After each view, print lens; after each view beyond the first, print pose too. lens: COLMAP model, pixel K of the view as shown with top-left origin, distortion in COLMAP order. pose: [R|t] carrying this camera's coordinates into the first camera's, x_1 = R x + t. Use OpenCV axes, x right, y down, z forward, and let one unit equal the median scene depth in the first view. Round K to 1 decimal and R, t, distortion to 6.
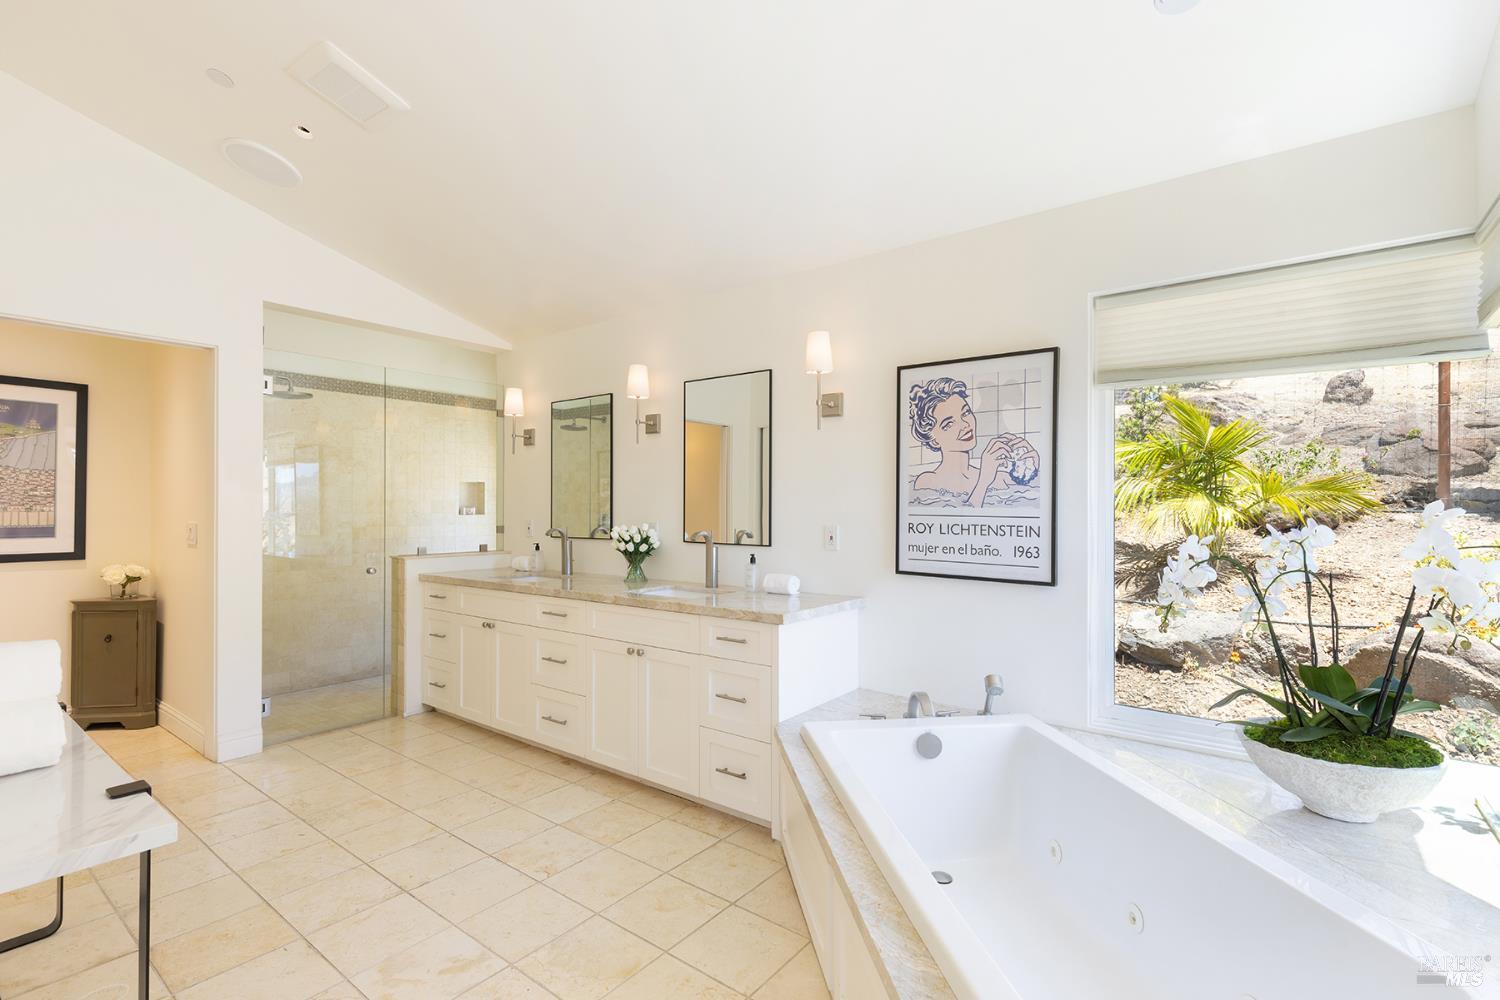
lens RADIAL K [[691.0, 0, 751.5], [0, 691.0, 503.1], [0, 0, 1]] dist [0.001286, -0.000015]
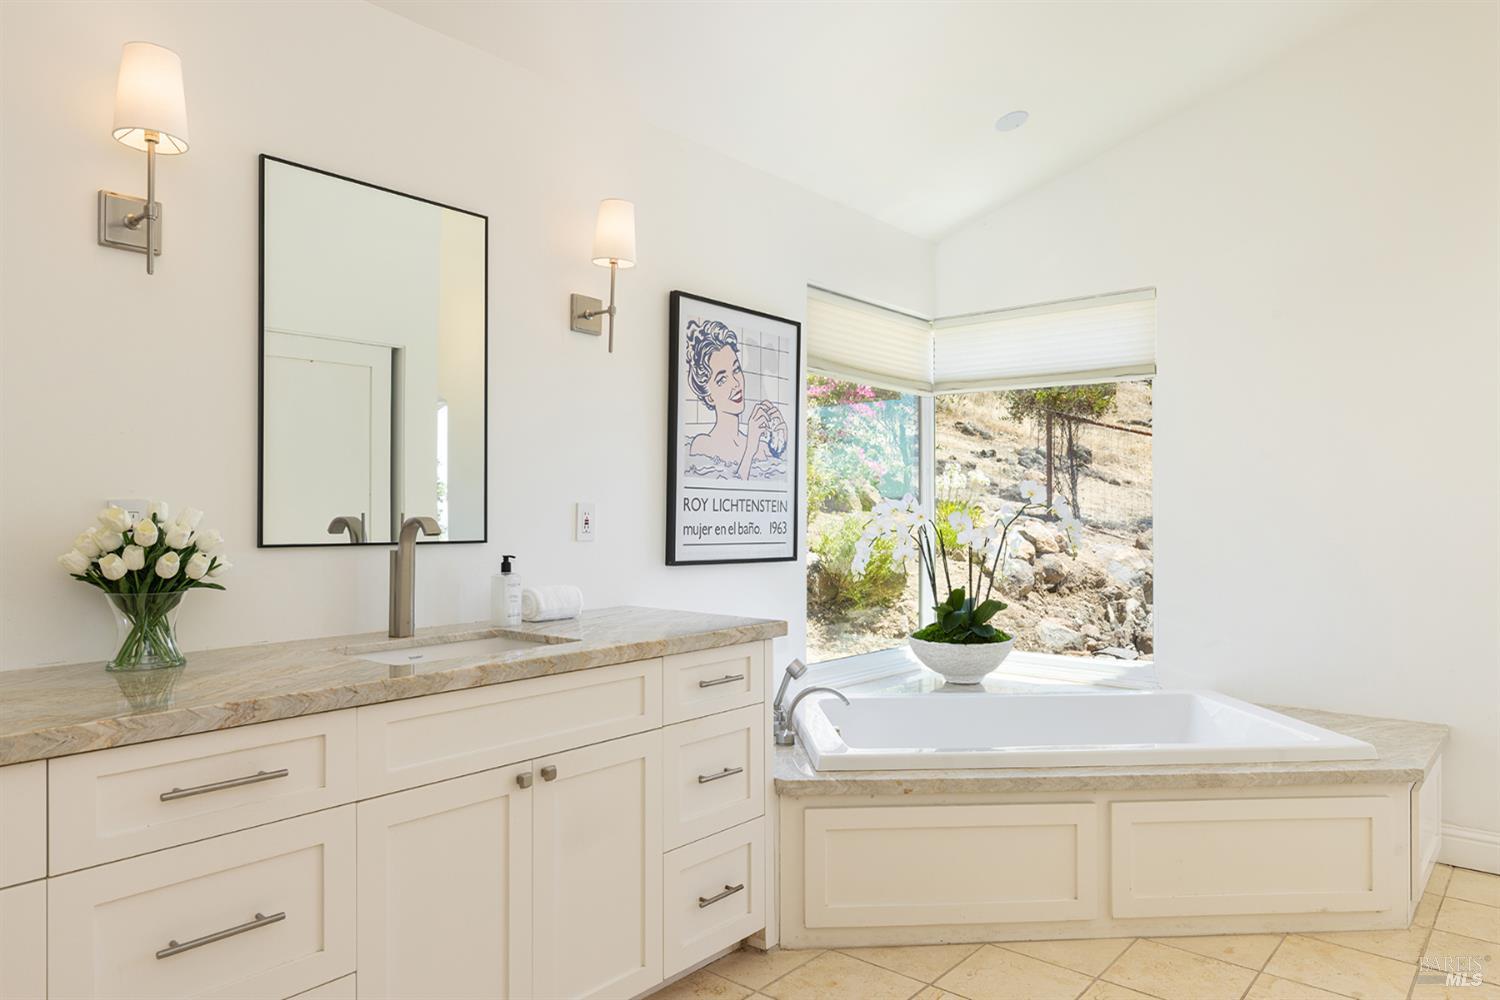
lens RADIAL K [[979.7, 0, 750.9], [0, 979.7, 503.5], [0, 0, 1]] dist [0.000729, -0.000334]
pose [[0.033112, 0.005942, 0.999434, -0.889963], [-0.007501, 0.999956, -0.005697, 0.042074], [-0.999424, -0.007308, 0.033155, 0.922936]]
